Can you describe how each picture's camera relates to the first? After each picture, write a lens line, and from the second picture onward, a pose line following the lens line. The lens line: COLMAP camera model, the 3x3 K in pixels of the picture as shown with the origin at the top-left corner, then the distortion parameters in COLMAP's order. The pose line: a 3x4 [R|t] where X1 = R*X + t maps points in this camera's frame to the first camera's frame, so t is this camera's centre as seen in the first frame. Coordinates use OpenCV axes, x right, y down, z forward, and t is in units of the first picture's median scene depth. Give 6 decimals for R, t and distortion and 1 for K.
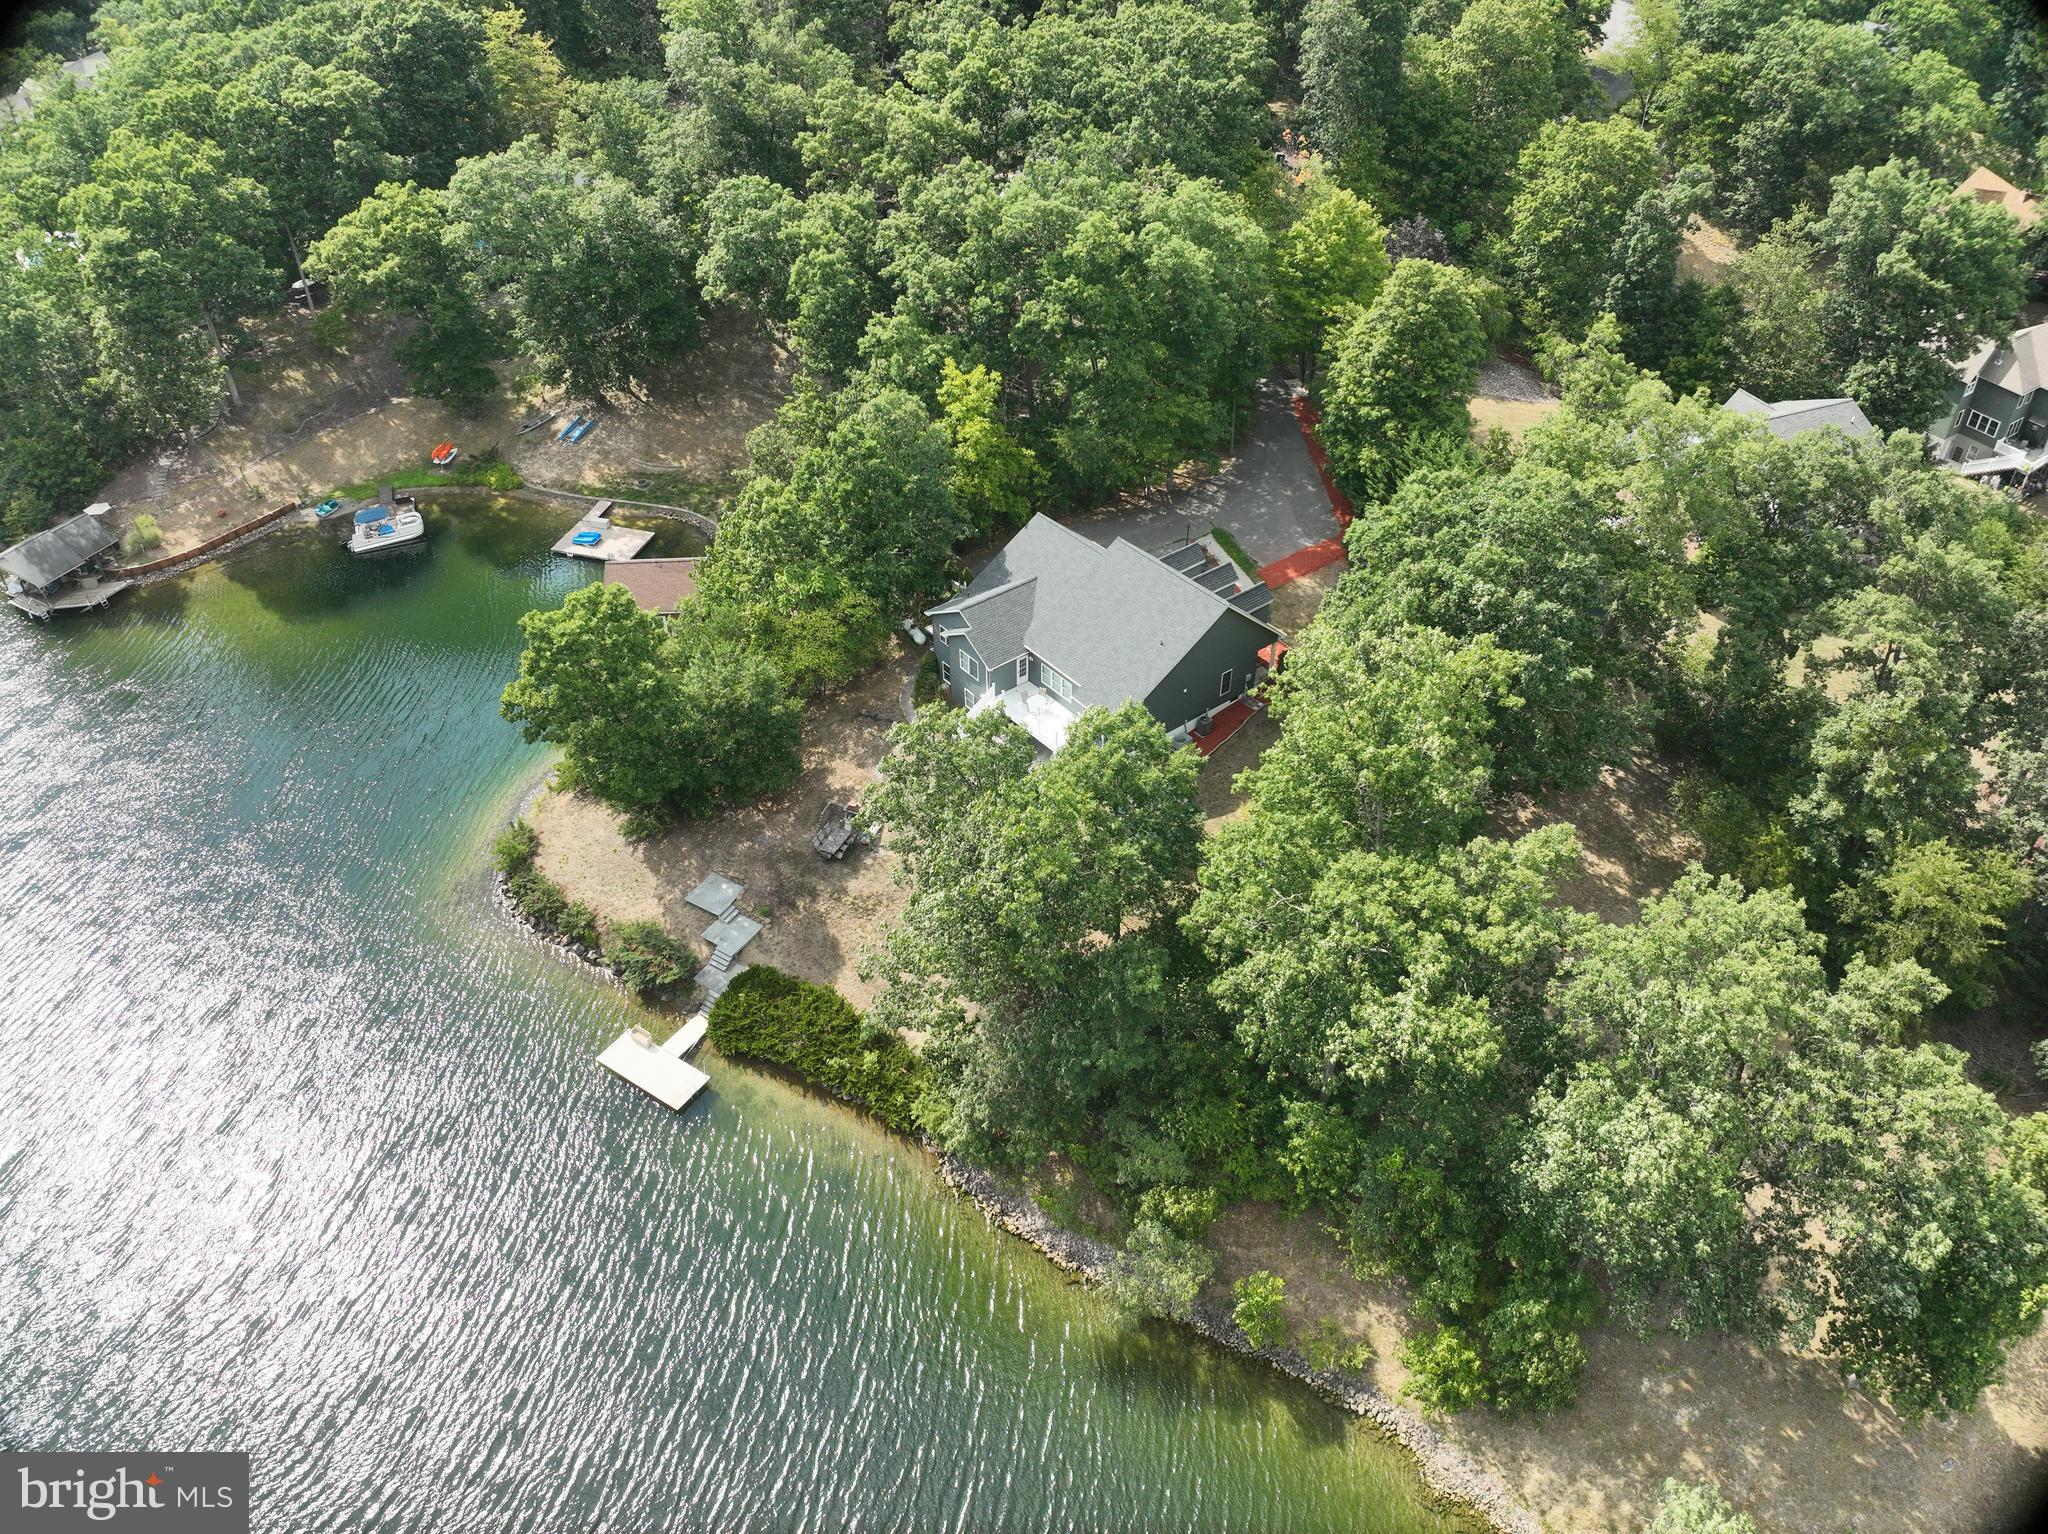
lens RADIAL K [[1421.8, 0, 1024.0], [0, 1421.8, 767.0], [0, 0, 1]] dist [-0.102664, -0.015181]
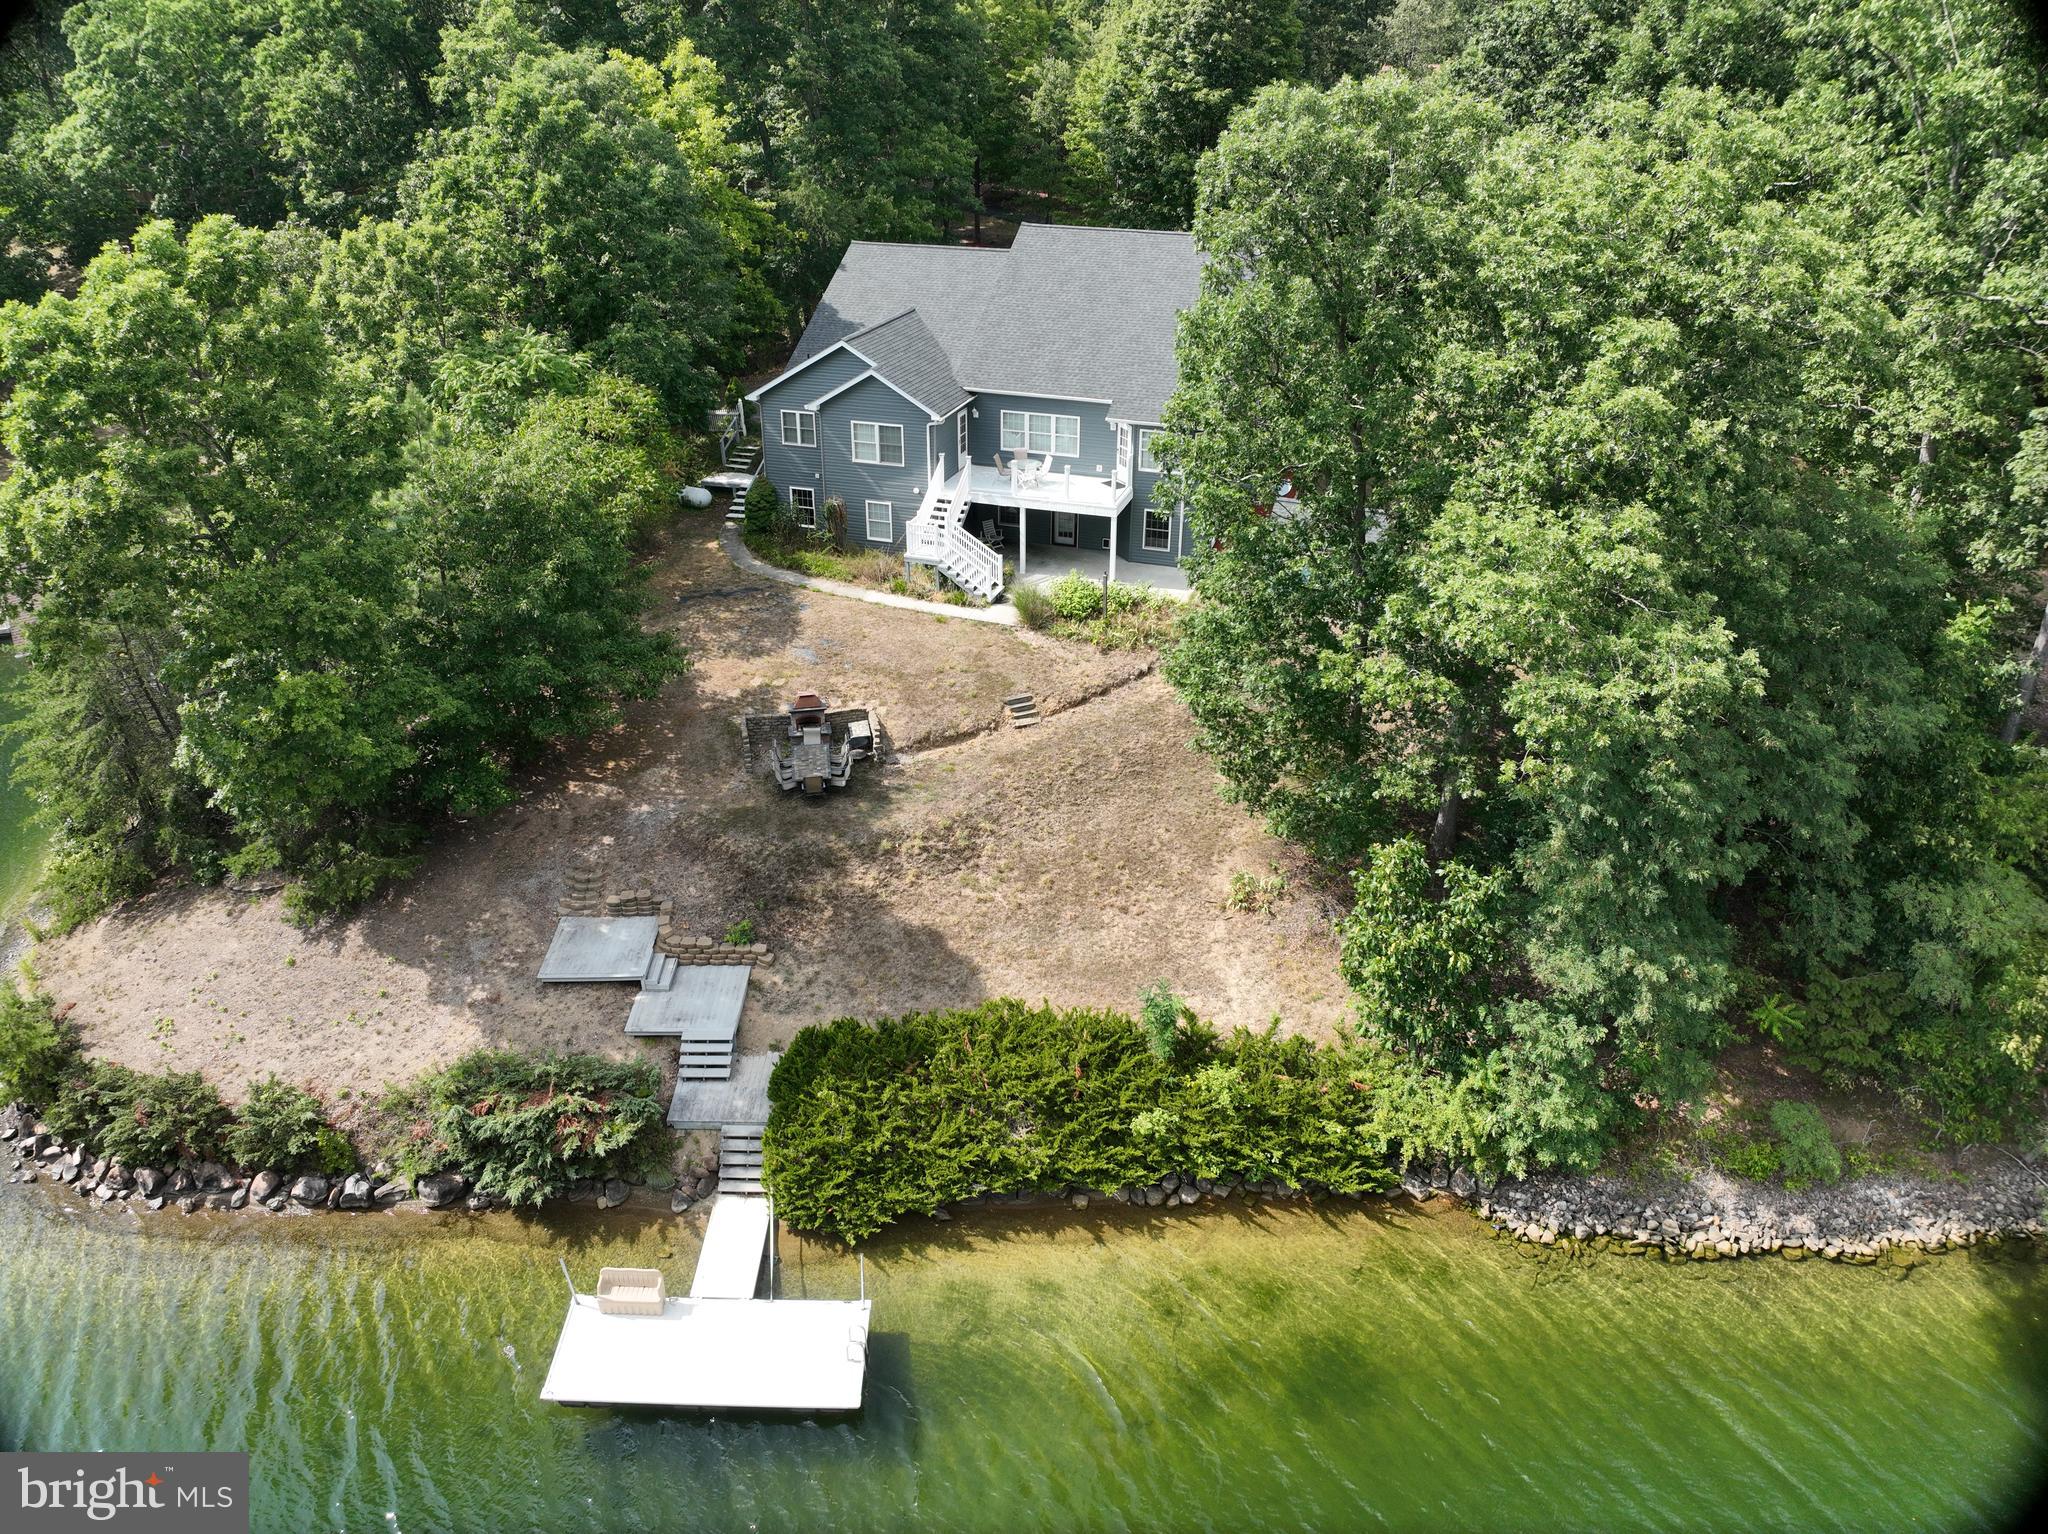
lens RADIAL K [[1421.8, 0, 1024.0], [0, 1421.8, 767.0], [0, 0, 1]] dist [-0.102664, -0.015181]
pose [[0.834015, -0.252365, 0.490642, -0.316080], [0.336619, 0.937322, -0.090082, 0.123718], [-0.437157, 0.240289, 0.866692, 0.574766]]
